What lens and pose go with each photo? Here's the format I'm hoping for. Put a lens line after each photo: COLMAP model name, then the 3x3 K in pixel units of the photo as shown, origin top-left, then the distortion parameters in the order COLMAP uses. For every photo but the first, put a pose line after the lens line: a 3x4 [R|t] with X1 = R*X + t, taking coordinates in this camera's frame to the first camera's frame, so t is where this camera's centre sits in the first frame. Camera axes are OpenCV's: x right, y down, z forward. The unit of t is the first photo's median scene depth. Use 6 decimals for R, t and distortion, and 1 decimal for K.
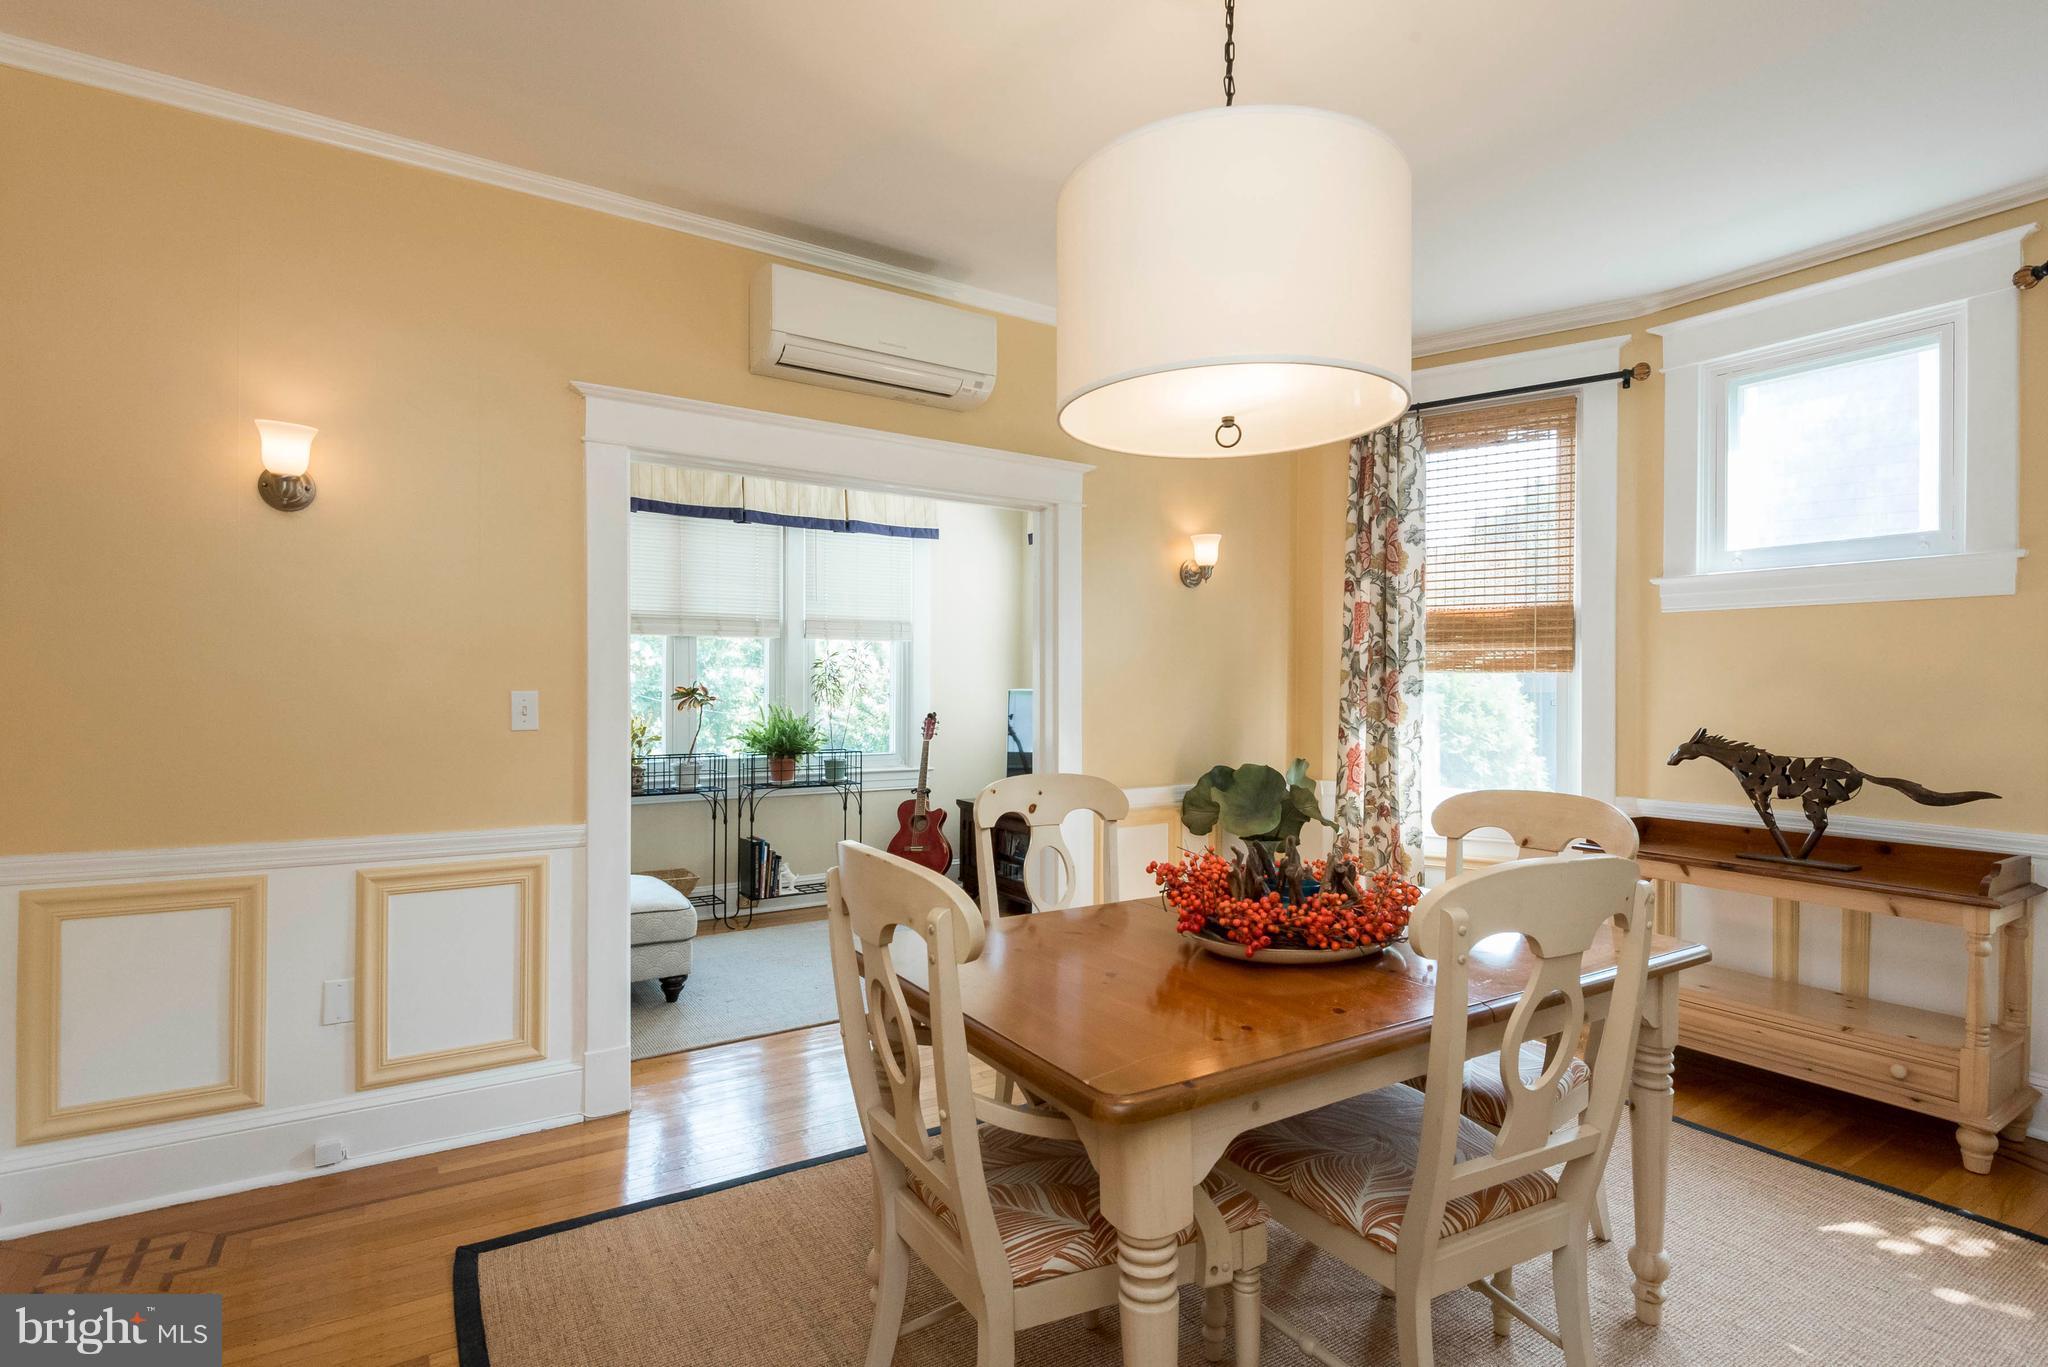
lens RADIAL K [[1012.5, 0, 1038.9], [0, 1012.5, 696.9], [0, 0, 1]] dist [0.000959, 0.000270]
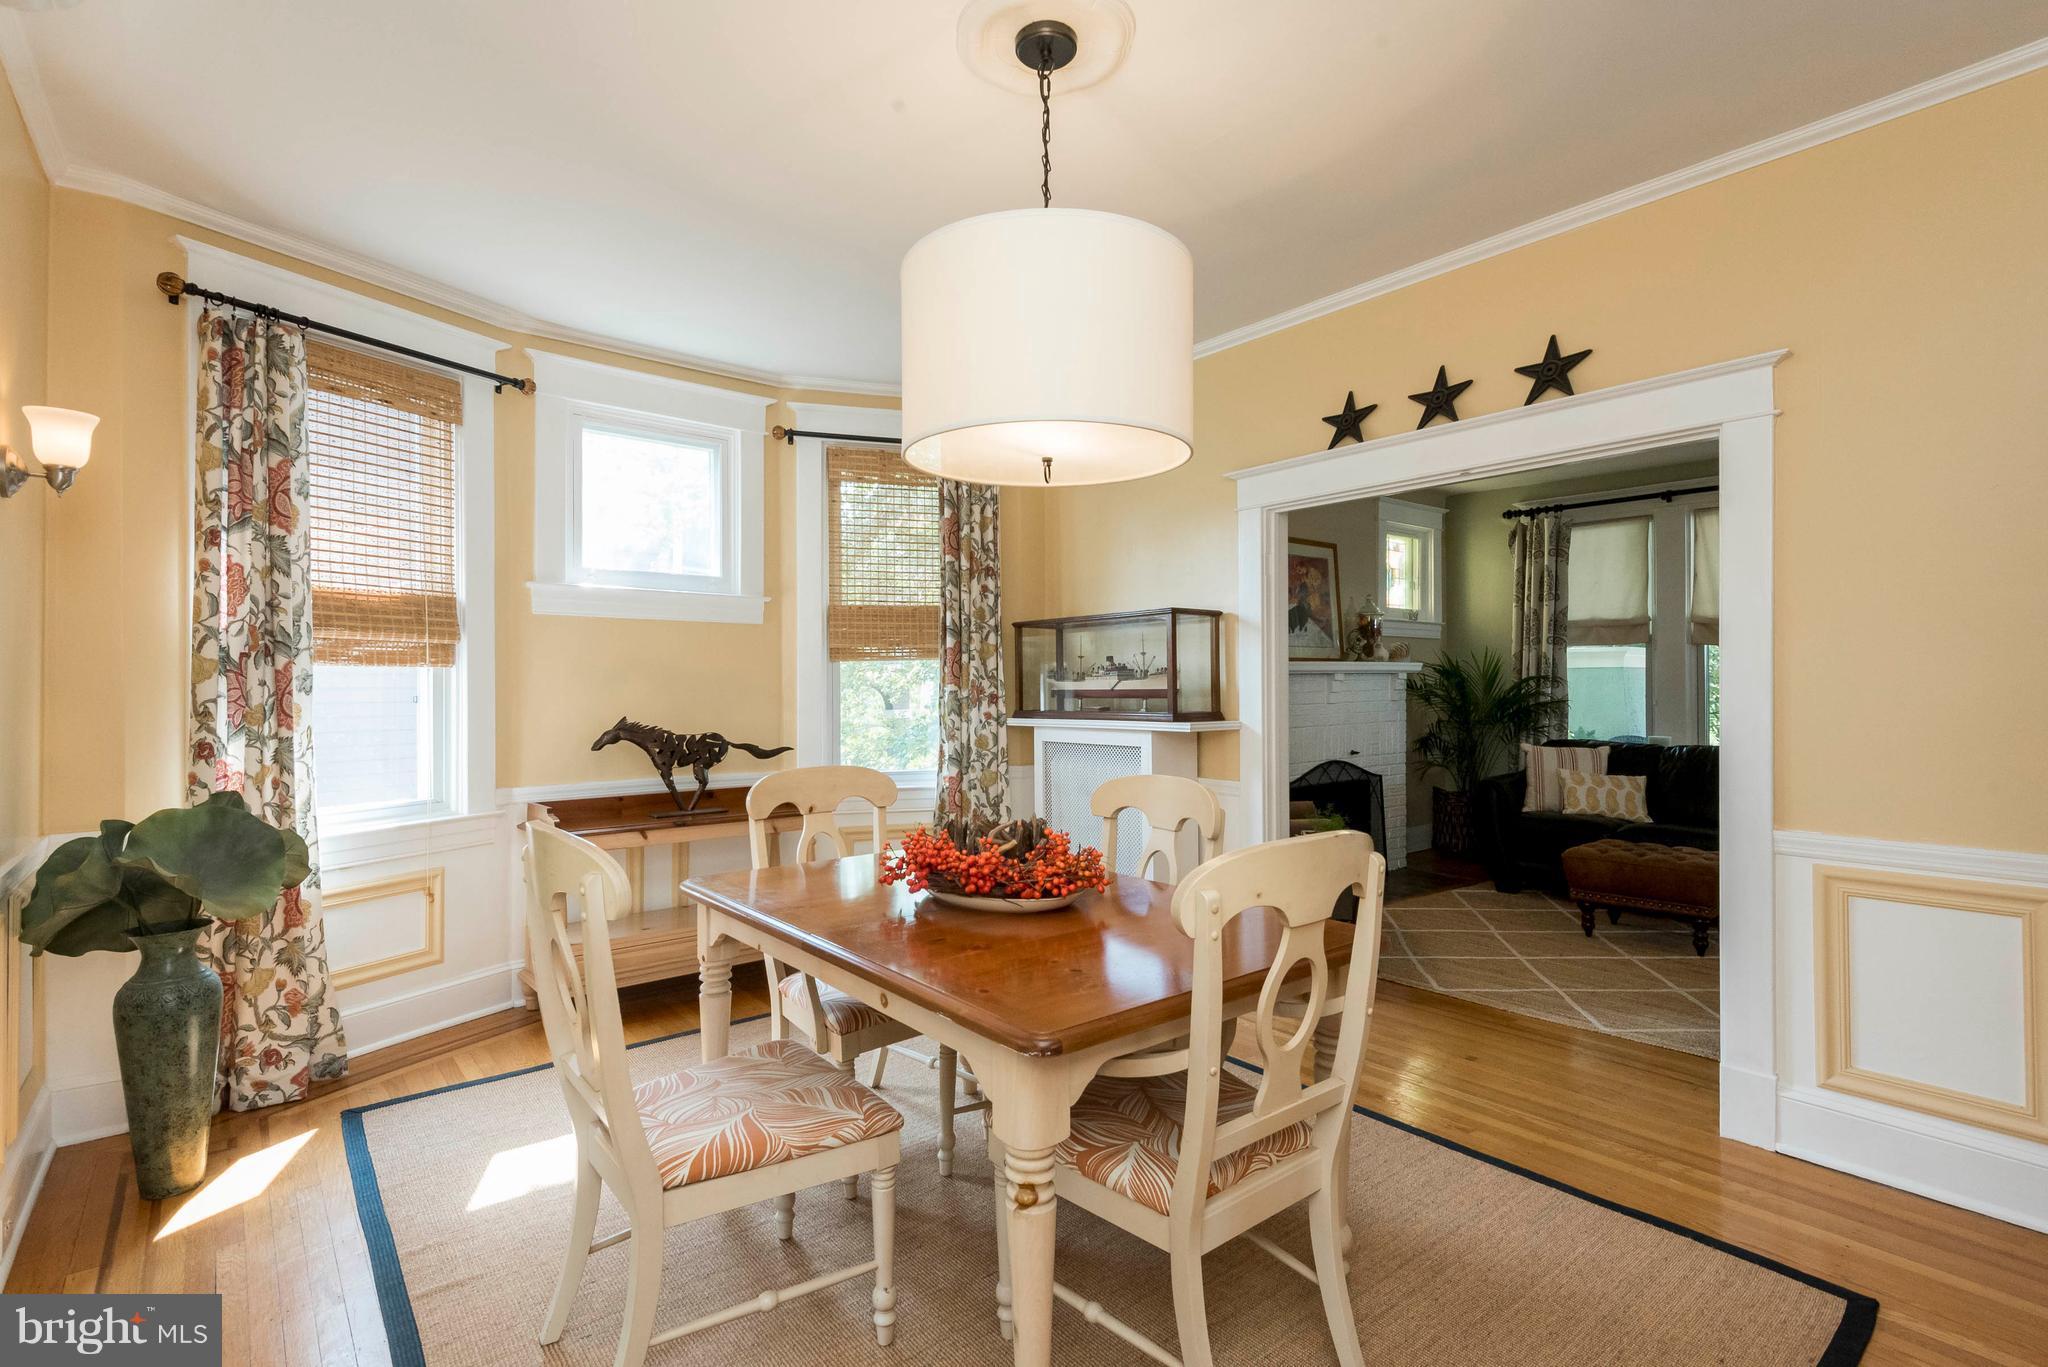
lens RADIAL K [[940.3, 0, 1006.8], [0, 940.3, 692.0], [0, 0, 1]] dist [0.022703, -0.007919]
pose [[-0.092022, -0.012800, 0.995675, -0.443513], [0.008200, 0.999874, 0.013612, -0.009083], [-0.995723, 0.009418, -0.091905, 0.587388]]
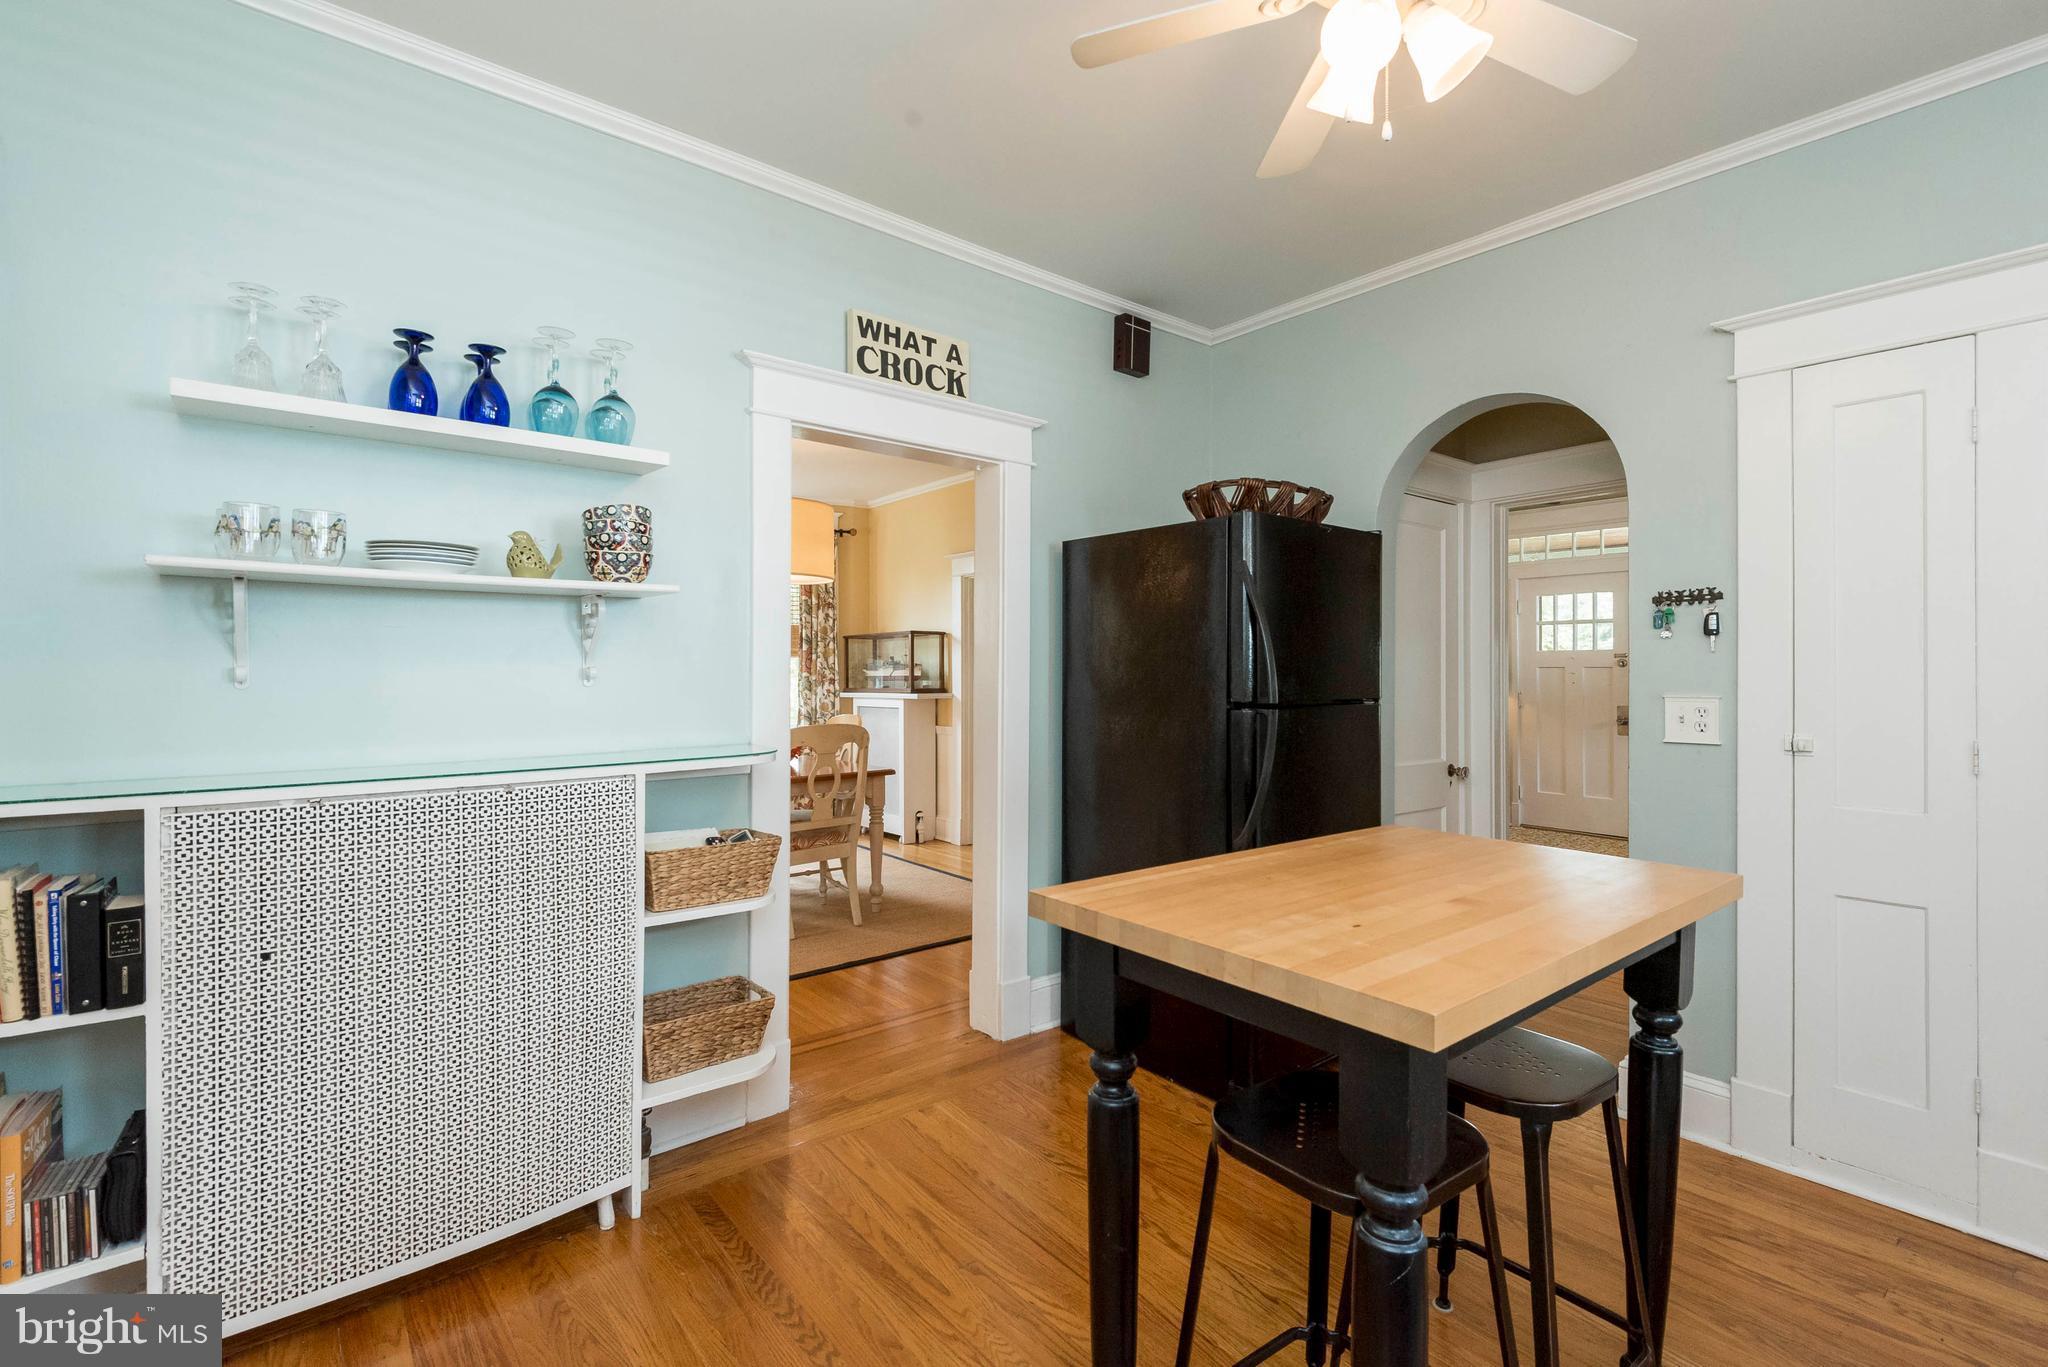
lens RADIAL K [[940.3, 0, 1027.6], [0, 940.3, 677.9], [0, 0, 1]] dist [0.022703, -0.007919]
pose [[-0.102951, -0.010277, 0.994633, -1.332970], [0.002570, 0.999941, 0.010598, -0.011282], [-0.994683, 0.003647, -0.102918, 0.271955]]
